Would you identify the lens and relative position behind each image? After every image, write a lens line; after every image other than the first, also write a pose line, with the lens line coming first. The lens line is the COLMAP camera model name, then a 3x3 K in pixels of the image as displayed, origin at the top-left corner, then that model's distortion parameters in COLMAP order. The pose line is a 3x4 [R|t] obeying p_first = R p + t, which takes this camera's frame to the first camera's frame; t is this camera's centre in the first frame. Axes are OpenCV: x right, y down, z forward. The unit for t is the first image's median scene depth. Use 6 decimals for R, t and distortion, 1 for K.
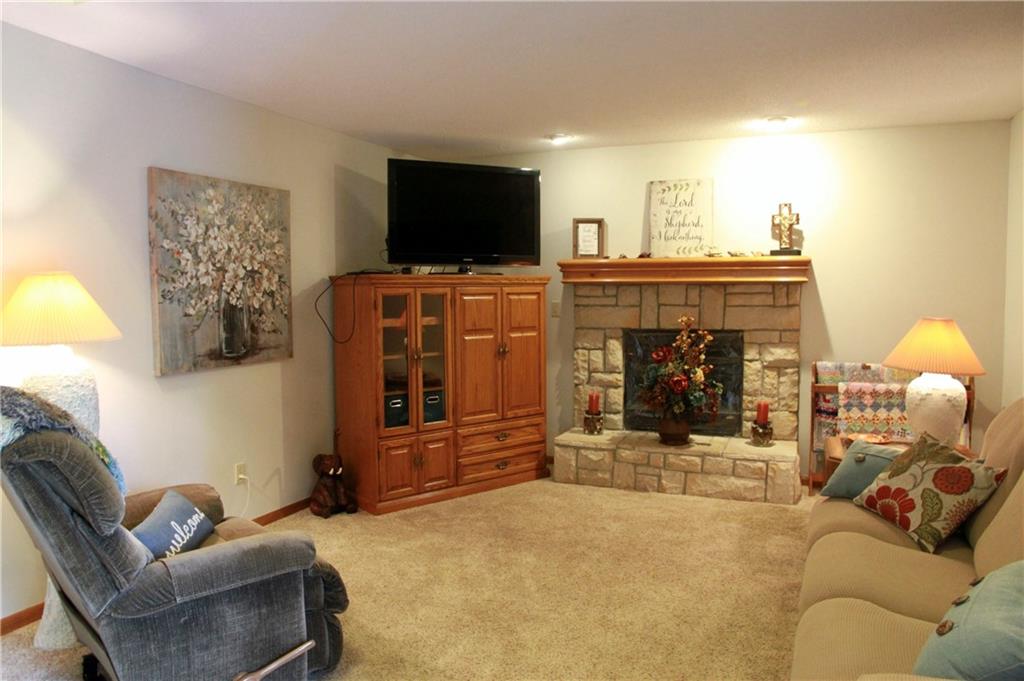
lens RADIAL K [[732.1, 0, 512.0], [0, 732.1, 340.5], [0, 0, 1]] dist [-0.072432, 0.003828]
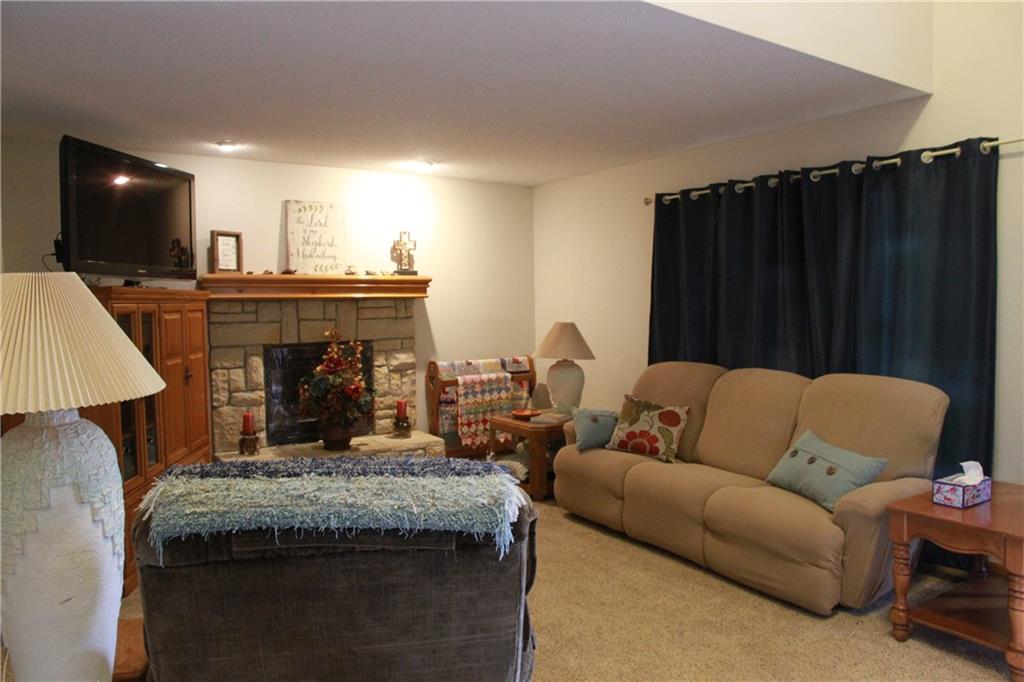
lens RADIAL K [[704.9, 0, 512.0], [0, 704.9, 341.0], [0, 0, 1]] dist [-0.109838, 0.000177]
pose [[0.556966, -0.045041, 0.829313, -0.467644], [0.063494, 0.997915, 0.011556, -0.011583], [-0.828105, 0.046220, 0.558665, 0.205641]]
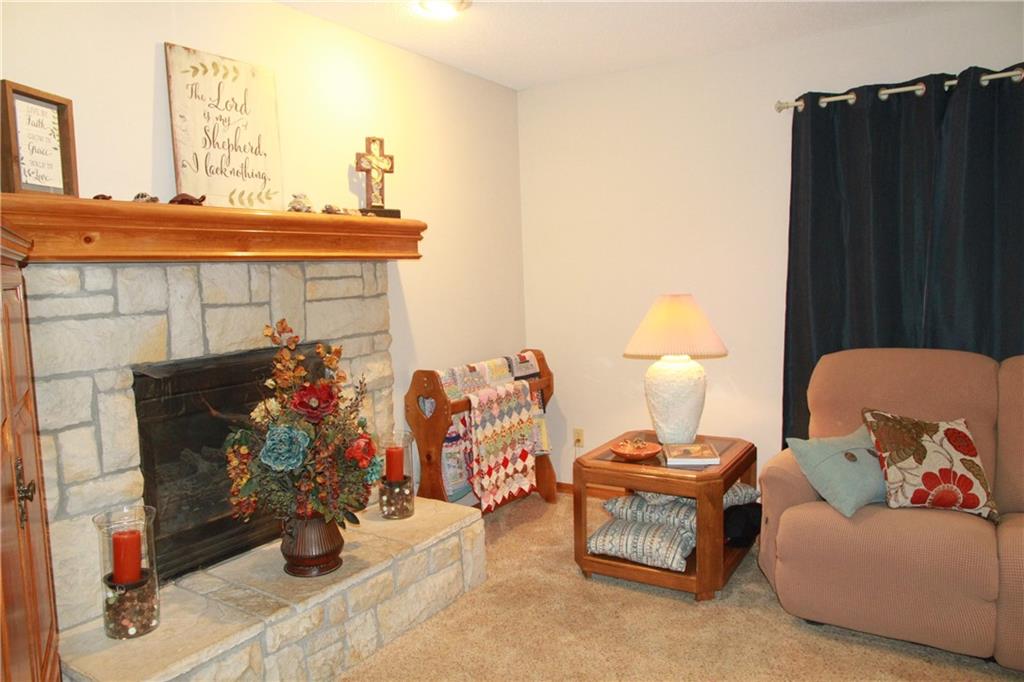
lens RADIAL K [[723.9, 0, 509.1], [0, 723.9, 331.7], [0, 0, 1]] dist [-0.085902, 0.070119]
pose [[0.178598, -0.081147, 0.980570, -0.235592], [0.097477, 0.993150, 0.064434, -0.044426], [-0.979082, 0.084076, 0.185285, 0.740702]]
